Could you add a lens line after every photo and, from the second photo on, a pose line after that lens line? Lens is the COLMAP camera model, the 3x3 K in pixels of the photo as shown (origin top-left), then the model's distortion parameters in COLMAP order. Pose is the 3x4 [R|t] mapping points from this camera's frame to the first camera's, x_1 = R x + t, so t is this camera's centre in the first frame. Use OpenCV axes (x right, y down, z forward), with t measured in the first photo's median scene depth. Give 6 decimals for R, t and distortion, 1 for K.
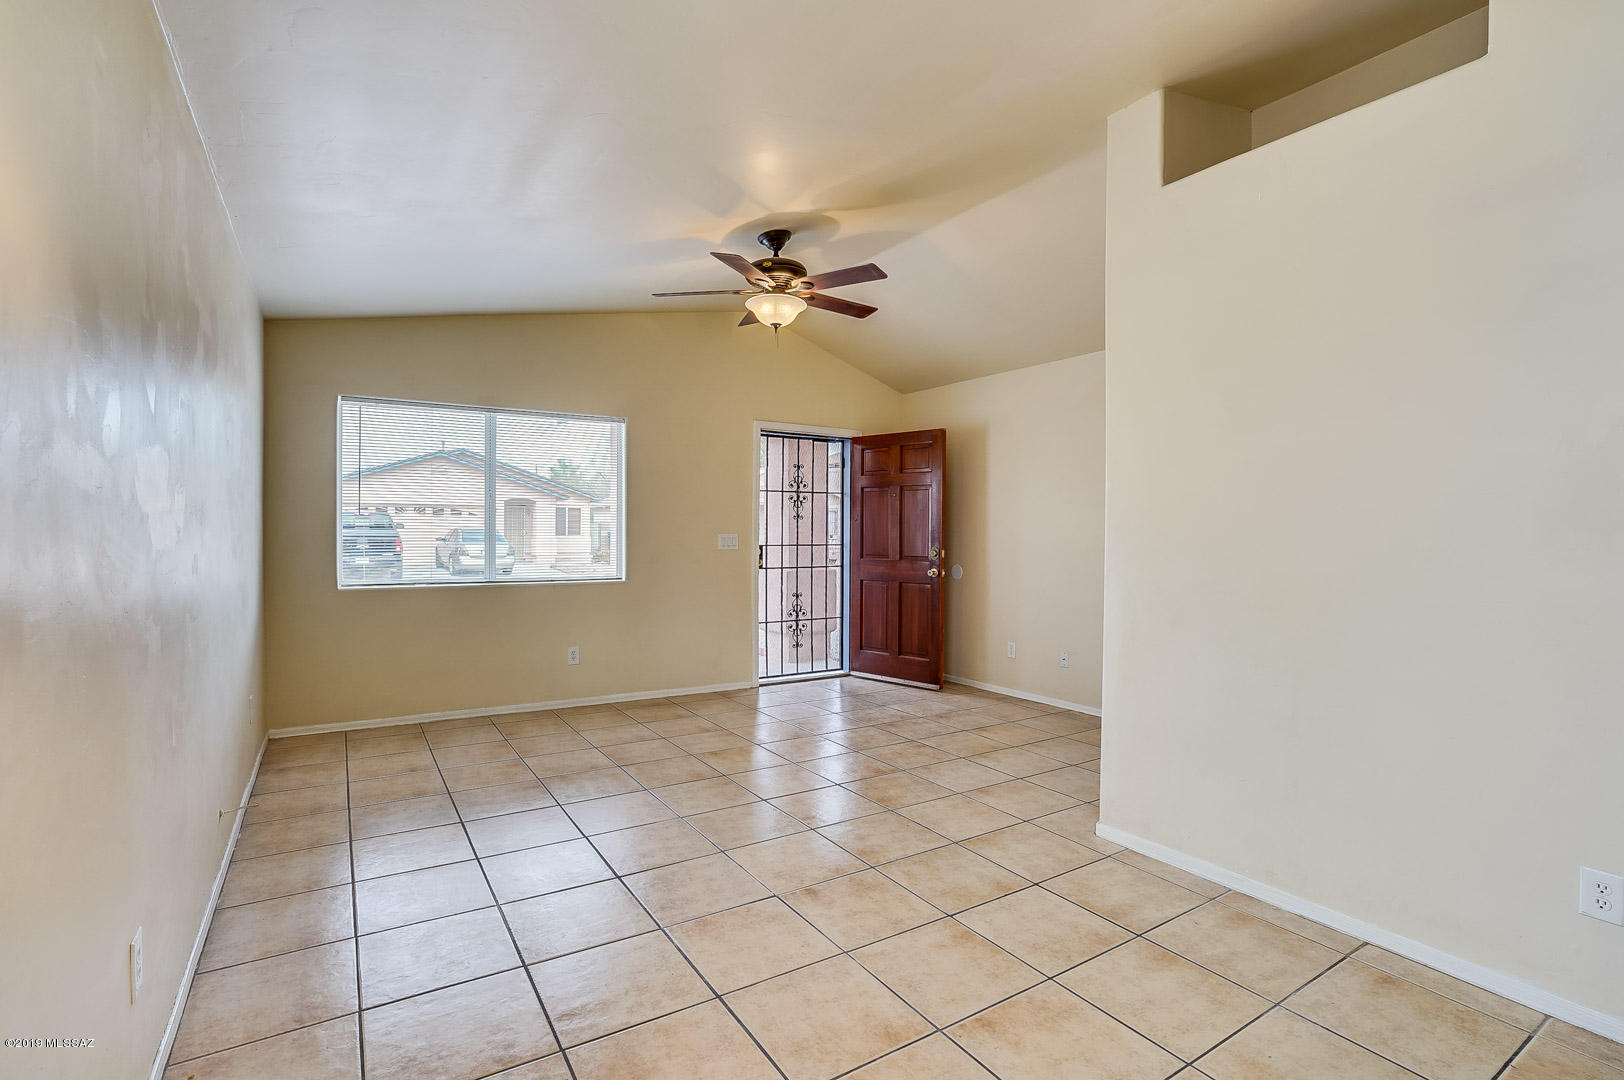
lens RADIAL K [[758.0, 0, 819.0], [0, 758.0, 535.6], [0, 0, 1]] dist [-0.038069, 0.012639]
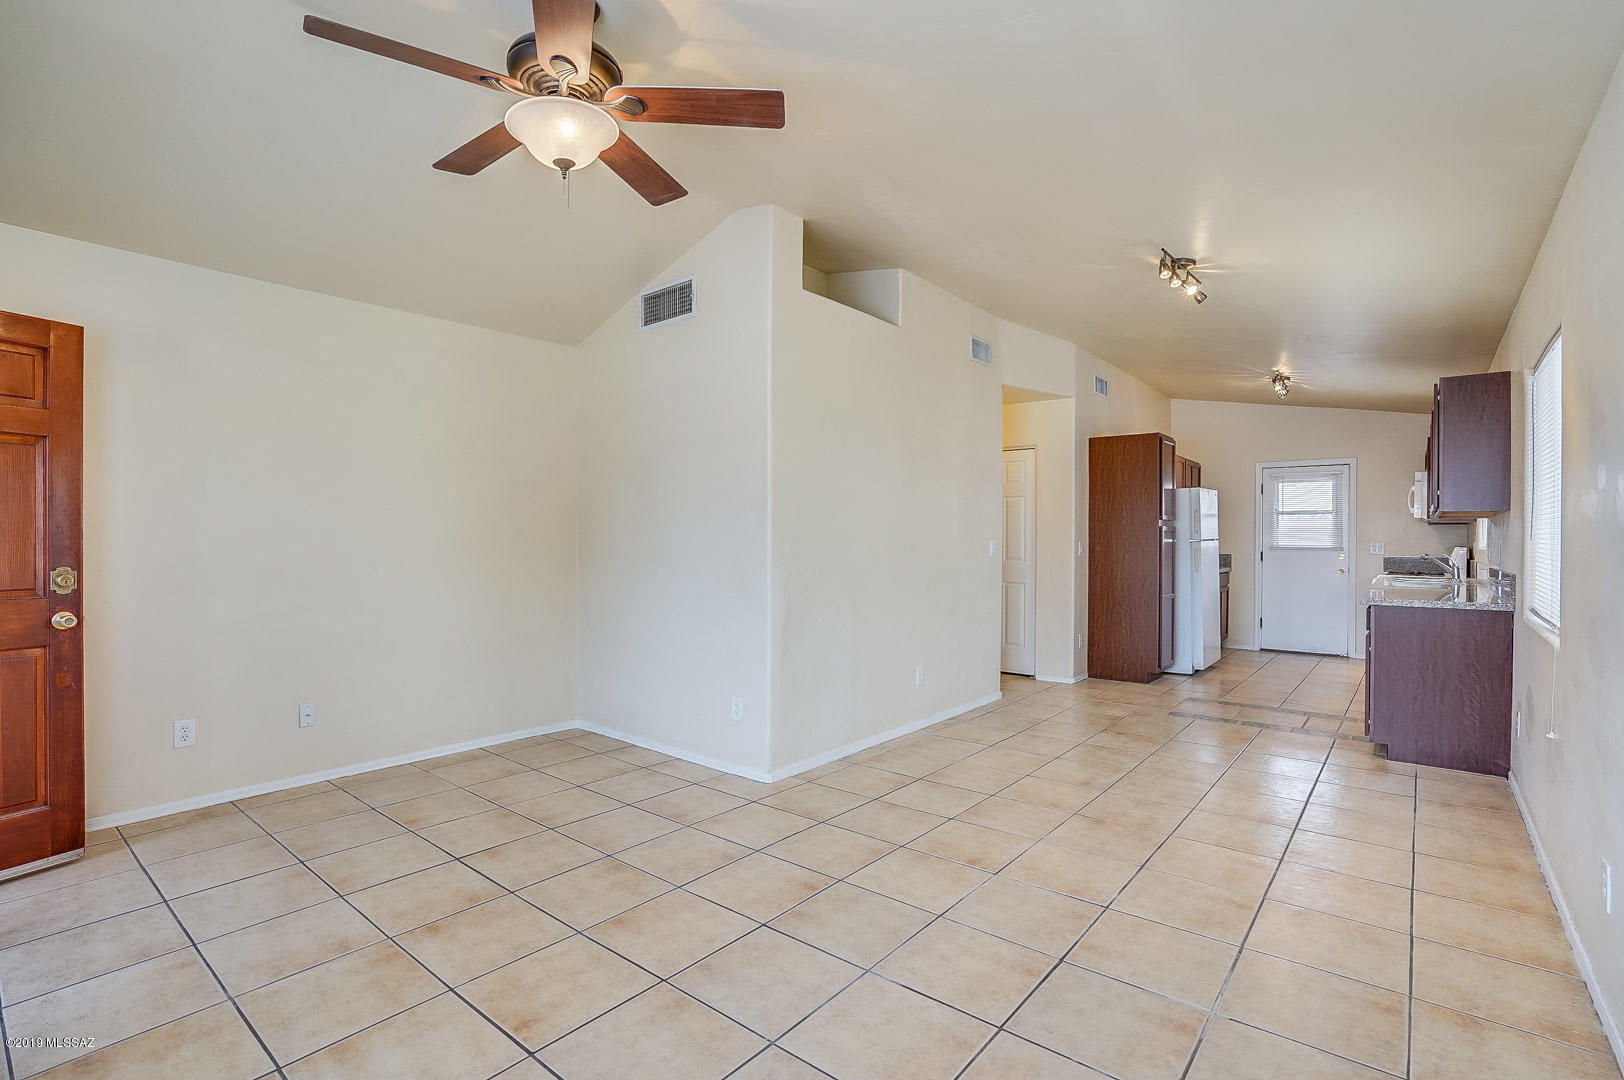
lens RADIAL K [[758.0, 0, 797.1], [0, 758.0, 555.9], [0, 0, 1]] dist [-0.038069, 0.012639]
pose [[-0.286867, -0.024308, 0.957662, -0.695968], [0.004001, 0.999639, 0.026572, -0.007877], [-0.957962, 0.011454, -0.286666, 1.097447]]
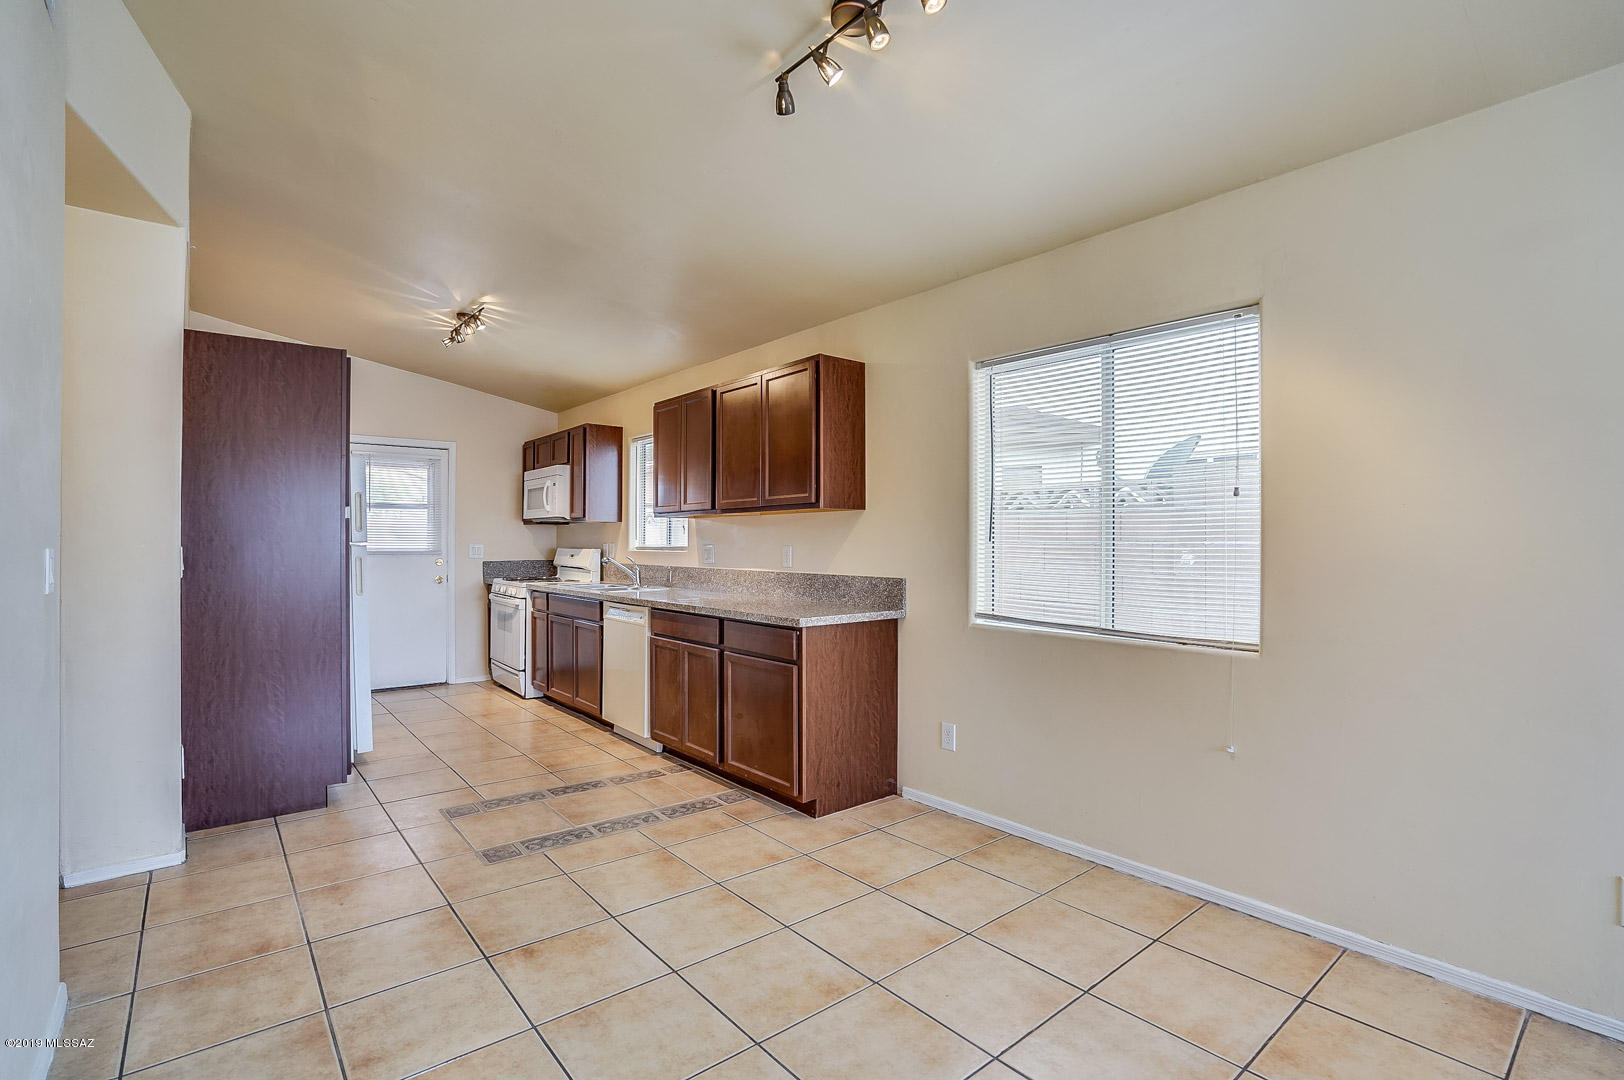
lens RADIAL K [[758.0, 0, 805.1], [0, 758.0, 542.6], [0, 0, 1]] dist [-0.038069, 0.012639]
pose [[-0.993158, -0.003901, -0.116716, 0.228873], [-0.004614, 0.999972, 0.005839, -0.002656], [0.116690, 0.006338, -0.993148, 0.825754]]
